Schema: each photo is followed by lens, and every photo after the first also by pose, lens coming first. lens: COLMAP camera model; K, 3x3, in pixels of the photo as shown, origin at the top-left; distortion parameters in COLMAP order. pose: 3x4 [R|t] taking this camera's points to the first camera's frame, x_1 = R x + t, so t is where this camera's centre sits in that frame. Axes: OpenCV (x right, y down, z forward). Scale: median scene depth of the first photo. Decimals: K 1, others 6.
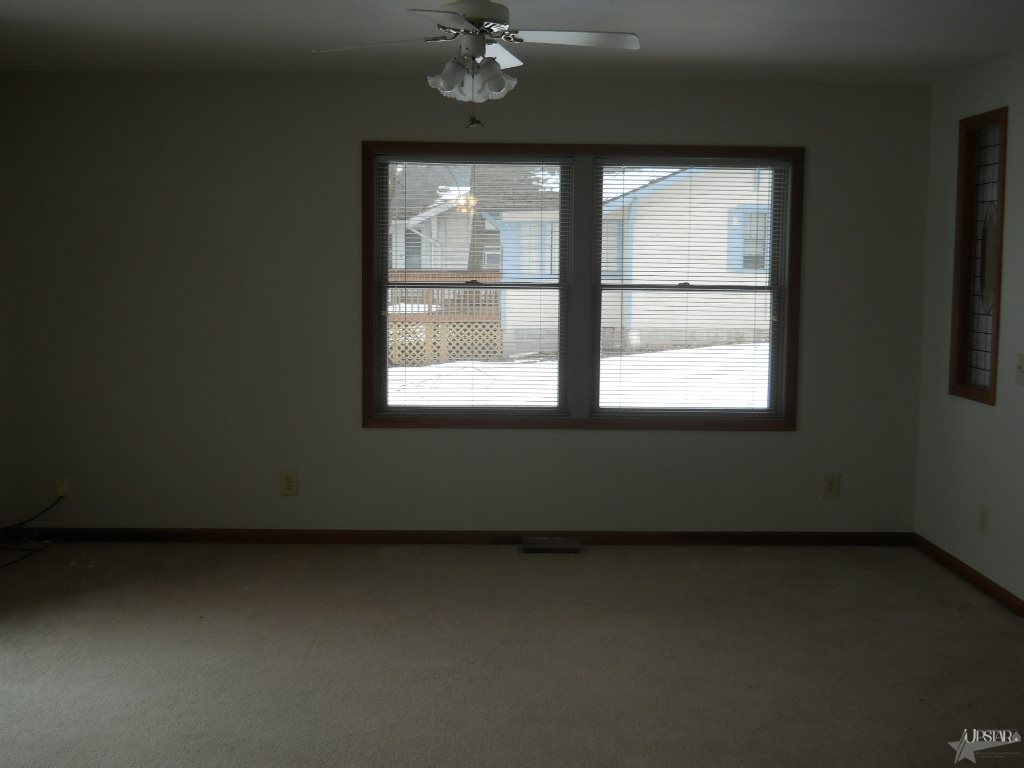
lens RADIAL K [[1109.6, 0, 578.4], [0, 1109.6, 383.8], [0, 0, 1]] dist [0.000470, -0.011167]
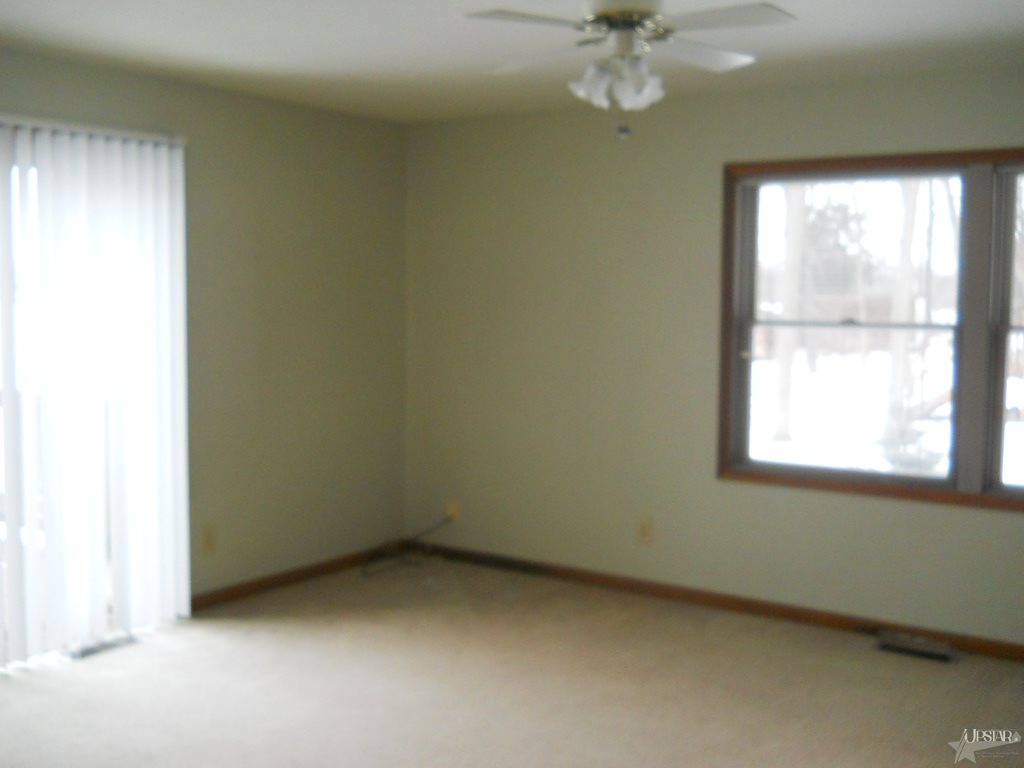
lens RADIAL K [[1150.3, 0, 512.0], [0, 1150.3, 384.0], [0, 0, 1]] dist [-0.006255, -0.010919]
pose [[0.791585, 0.040220, -0.609735, 0.240030], [-0.064079, 0.997794, -0.017373, -0.010388], [0.607691, 0.052823, 0.792415, 0.147878]]
